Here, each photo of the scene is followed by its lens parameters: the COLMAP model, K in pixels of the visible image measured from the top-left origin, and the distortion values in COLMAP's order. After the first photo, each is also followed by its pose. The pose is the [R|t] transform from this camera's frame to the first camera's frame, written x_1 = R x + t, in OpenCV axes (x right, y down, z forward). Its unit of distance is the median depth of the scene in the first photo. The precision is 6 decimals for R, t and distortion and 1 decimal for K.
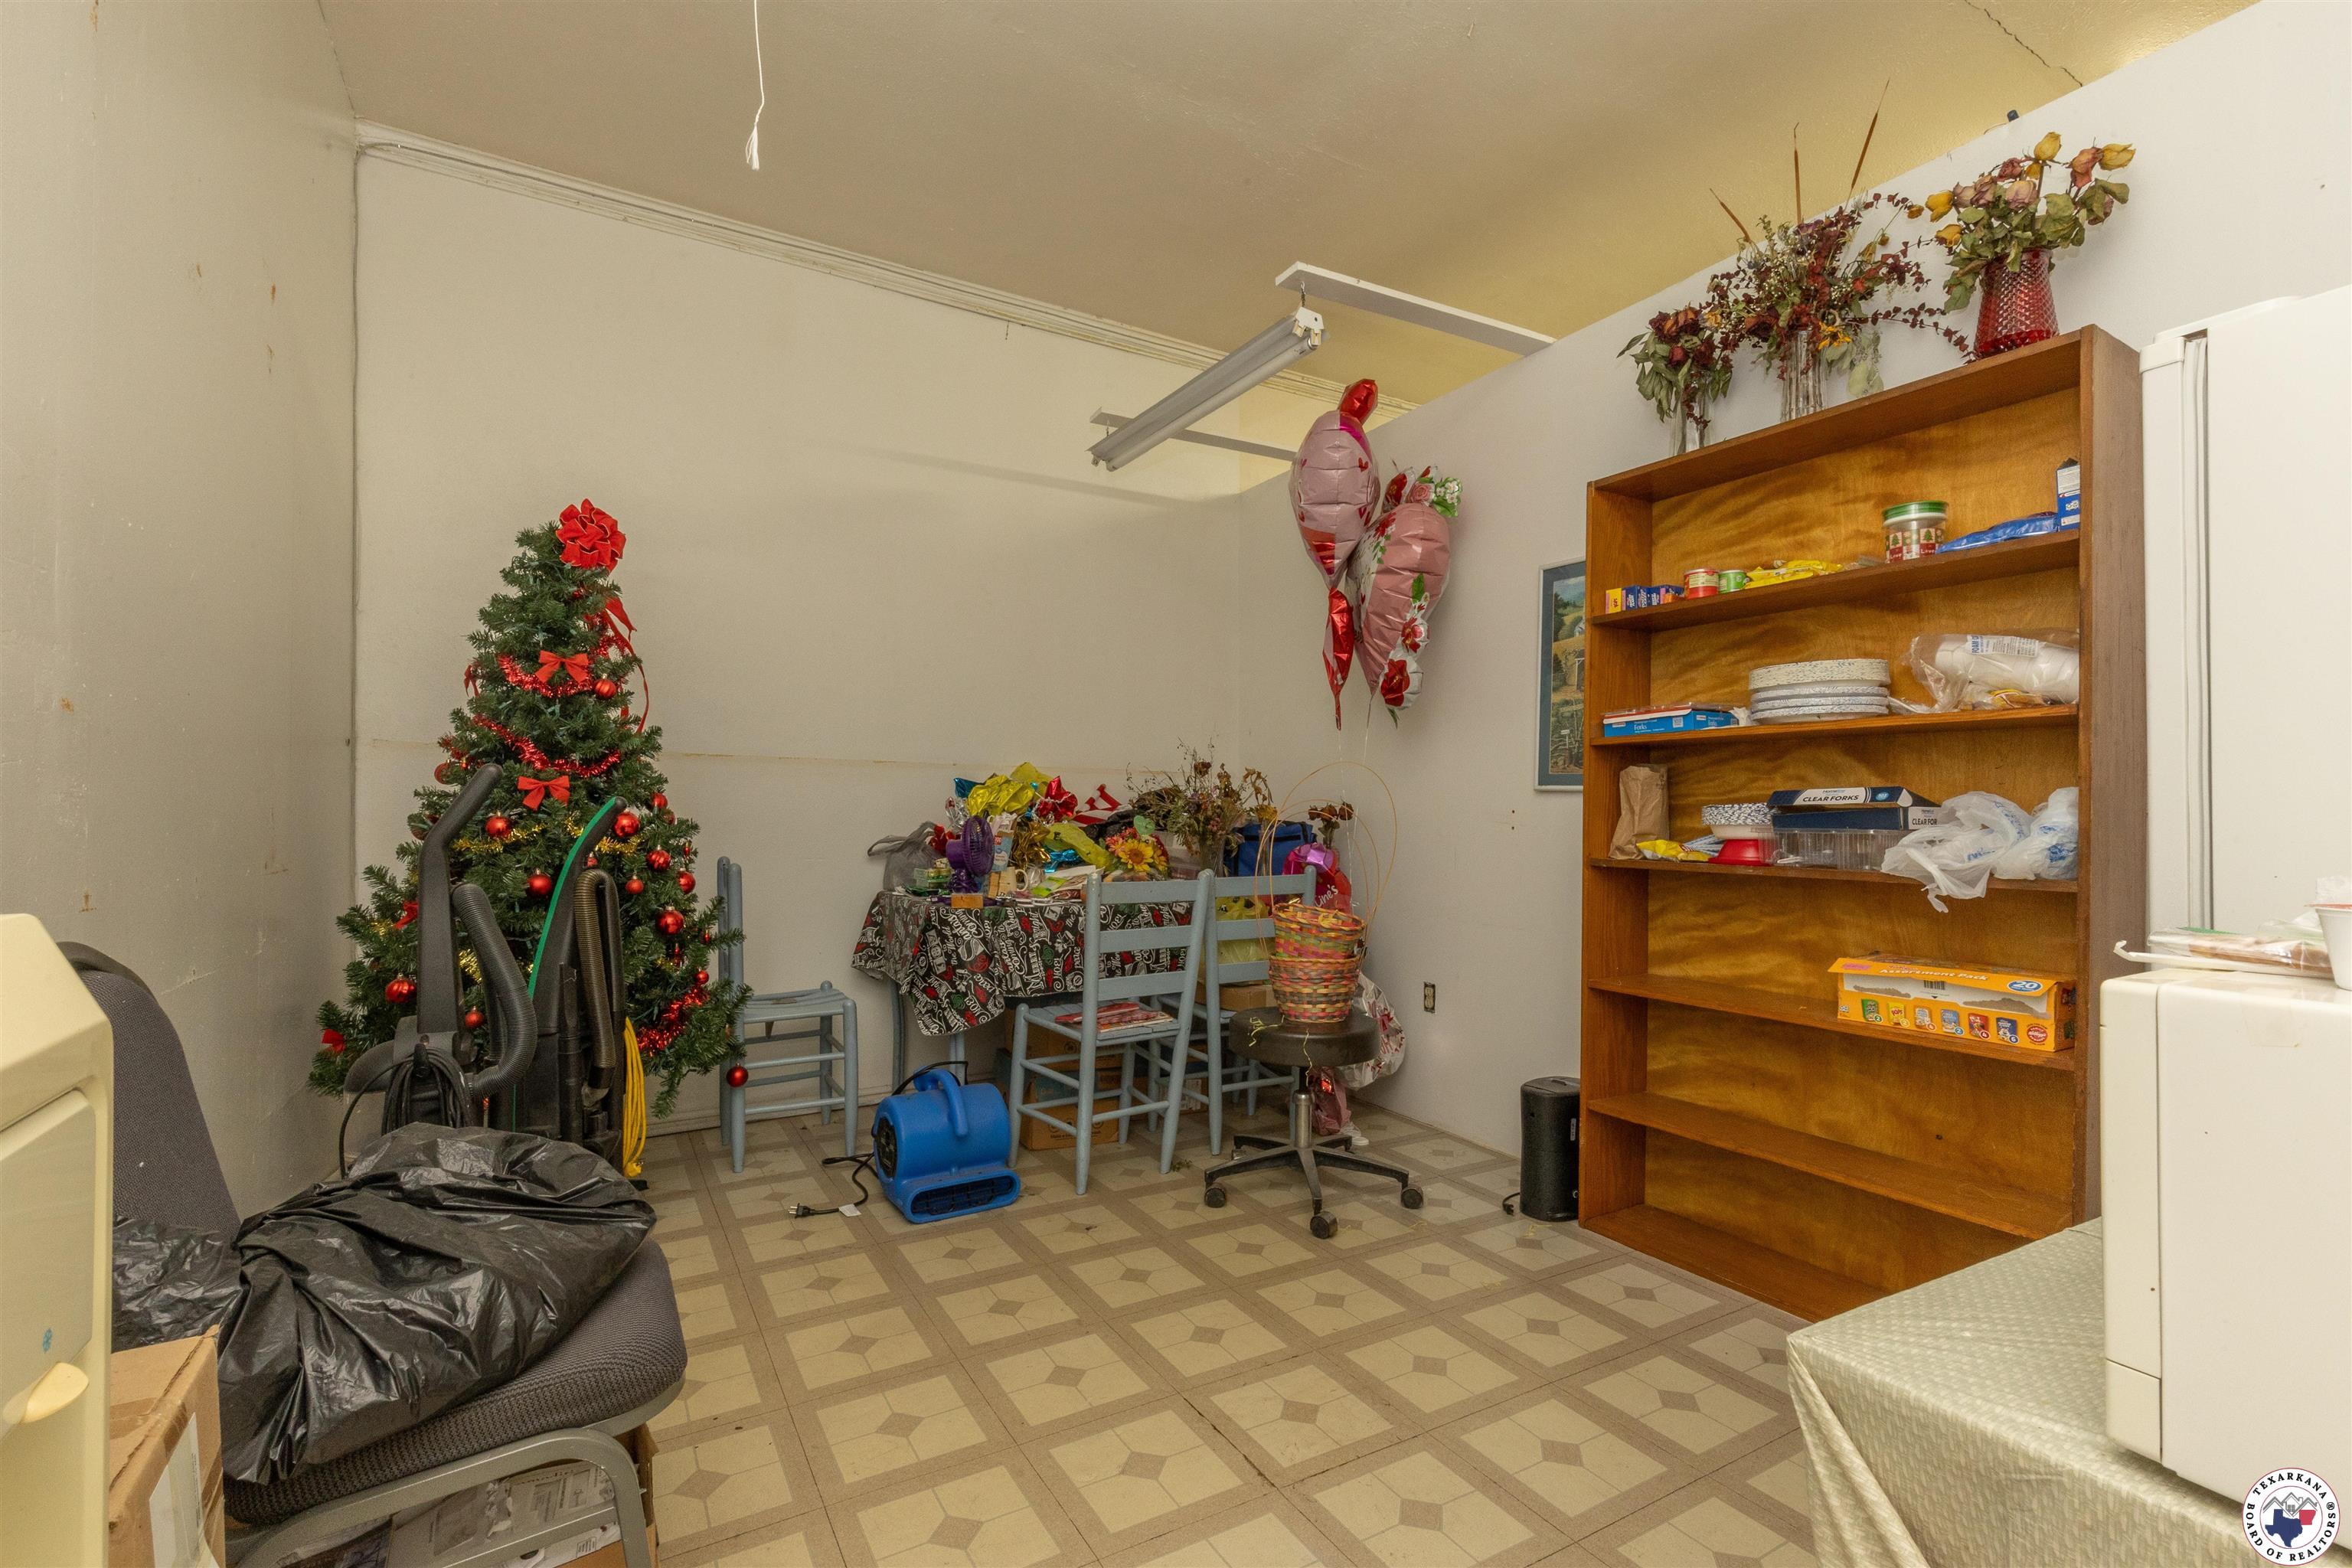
lens RADIAL K [[1050.6, 0, 1187.9], [0, 1050.6, 792.9], [0, 0, 1]] dist [0.013567, 0.000139]
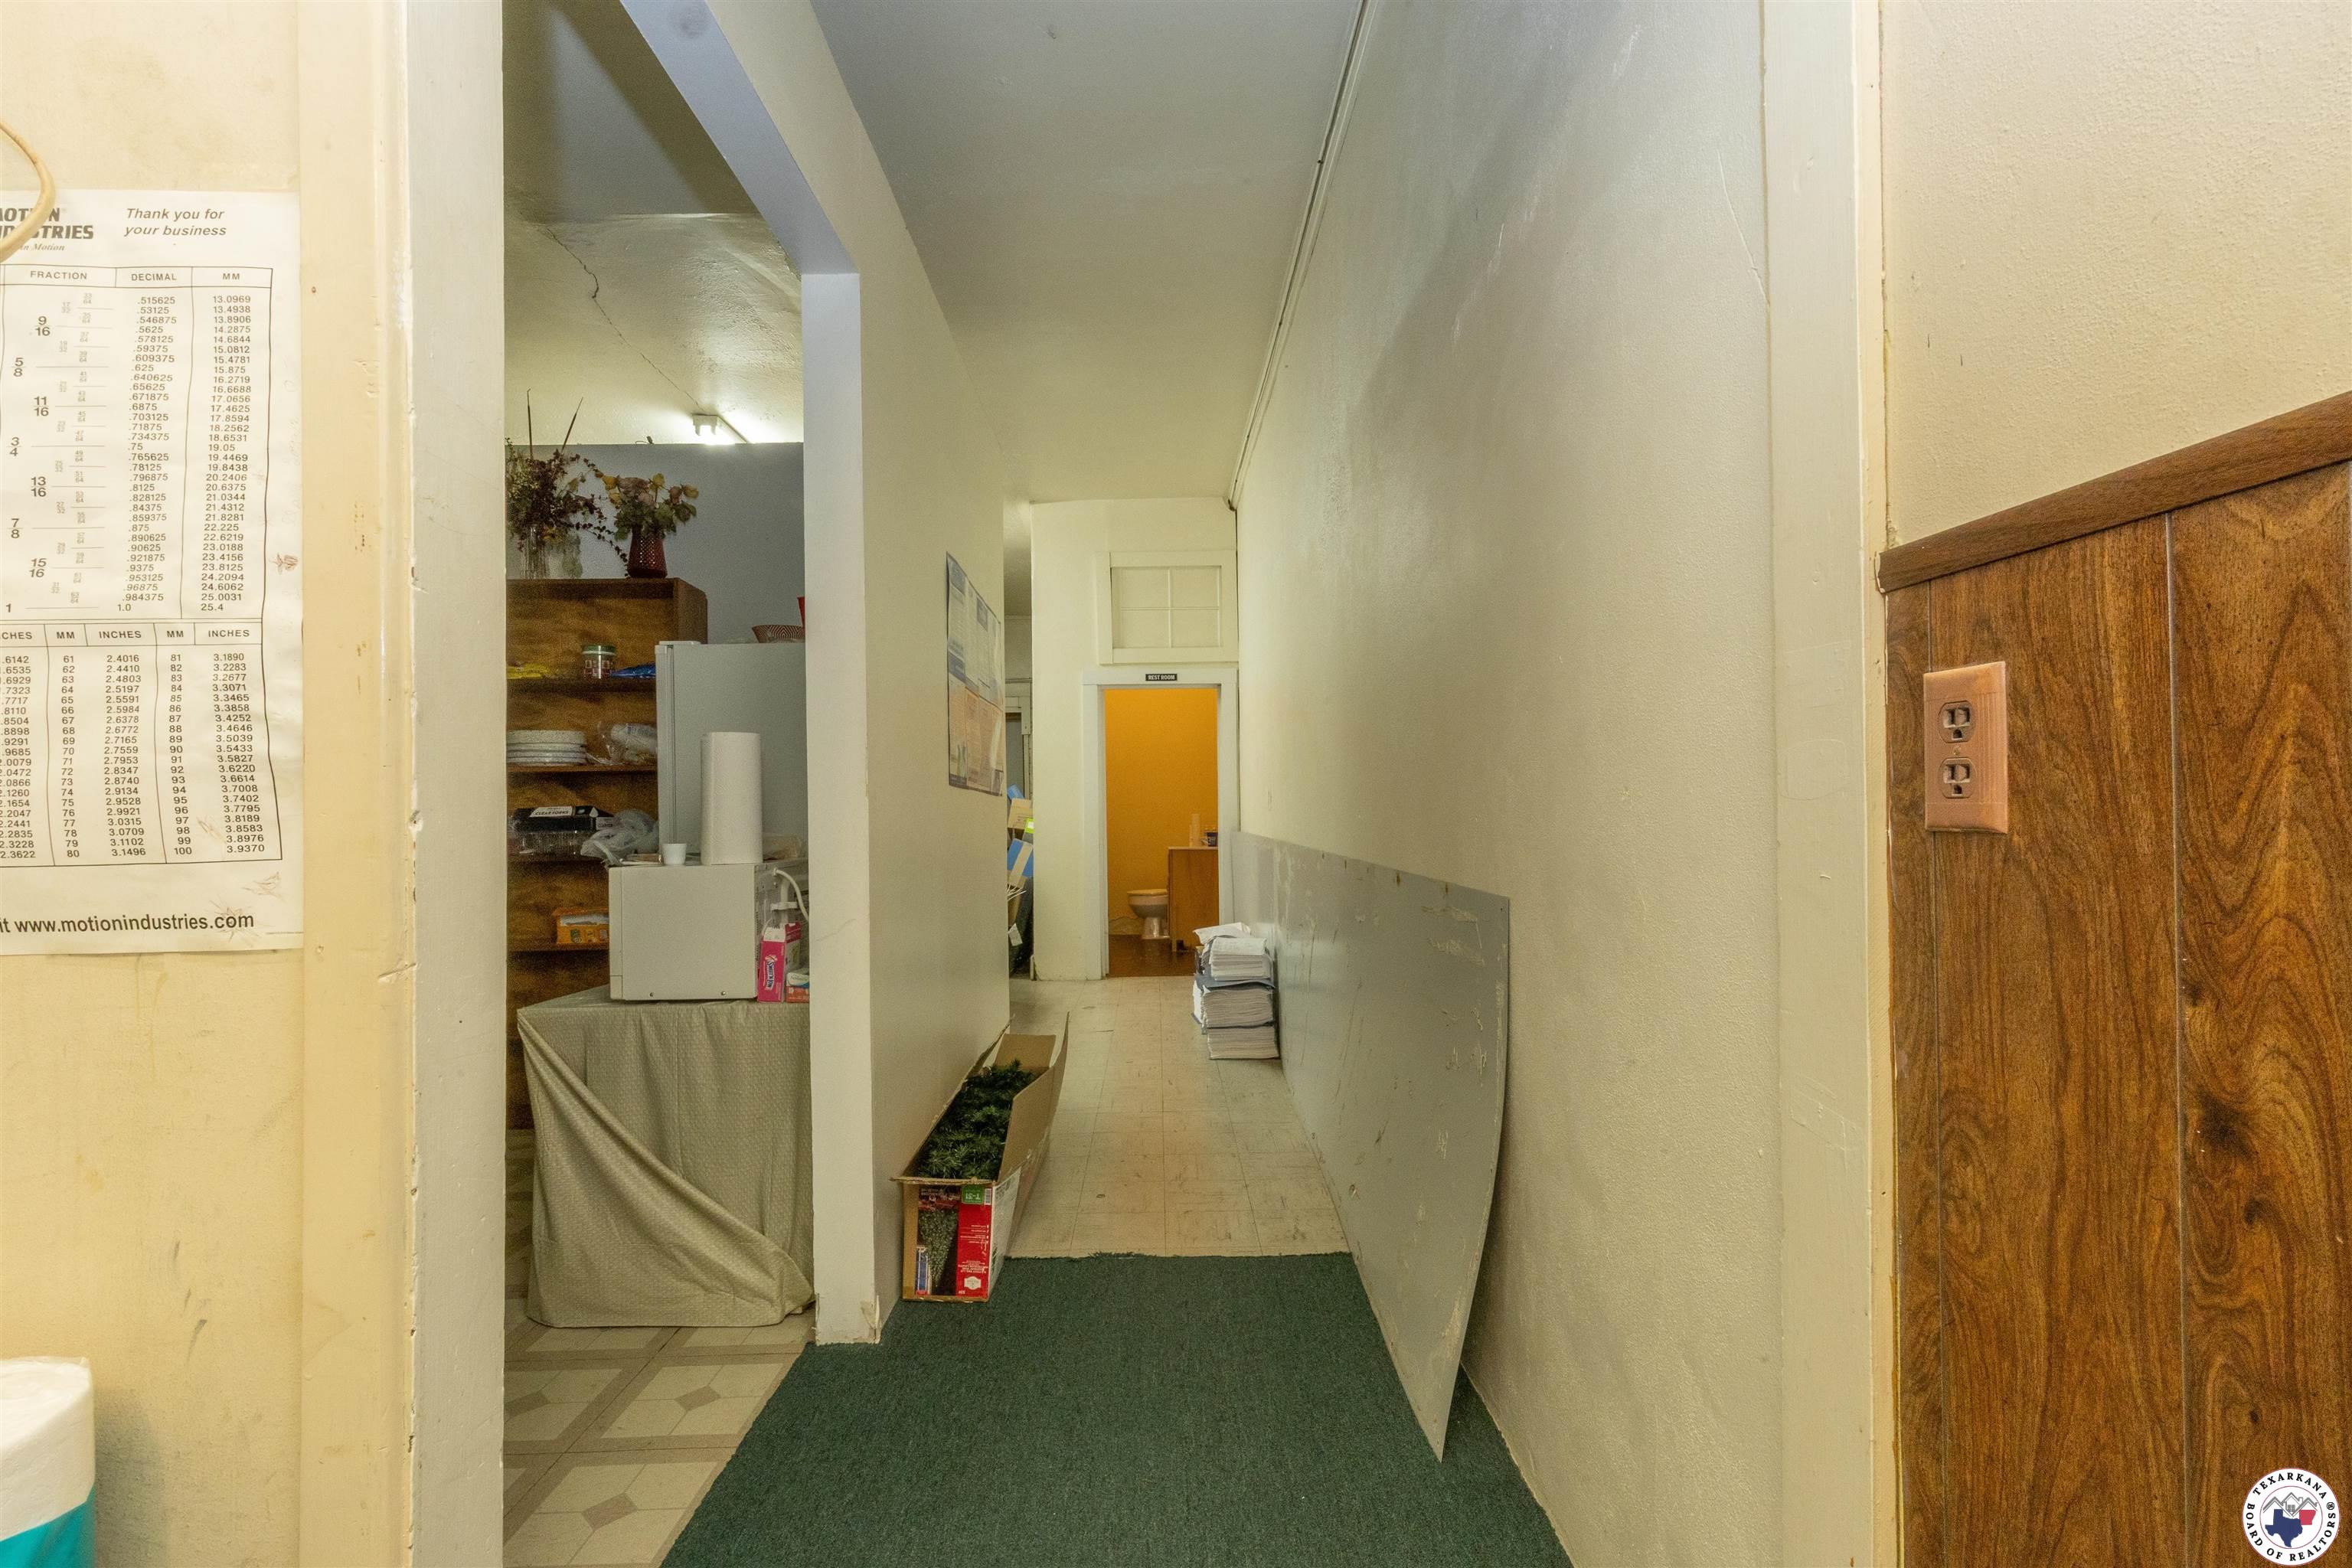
lens RADIAL K [[1050.6, 0, 1191.8], [0, 1050.6, 790.2], [0, 0, 1]] dist [0.013567, 0.000139]
pose [[0.478359, -0.001445, 0.878163, -0.382085], [0.003004, 0.999995, 0.000009, -0.028387], [-0.878159, 0.002634, 0.478361, -0.701427]]
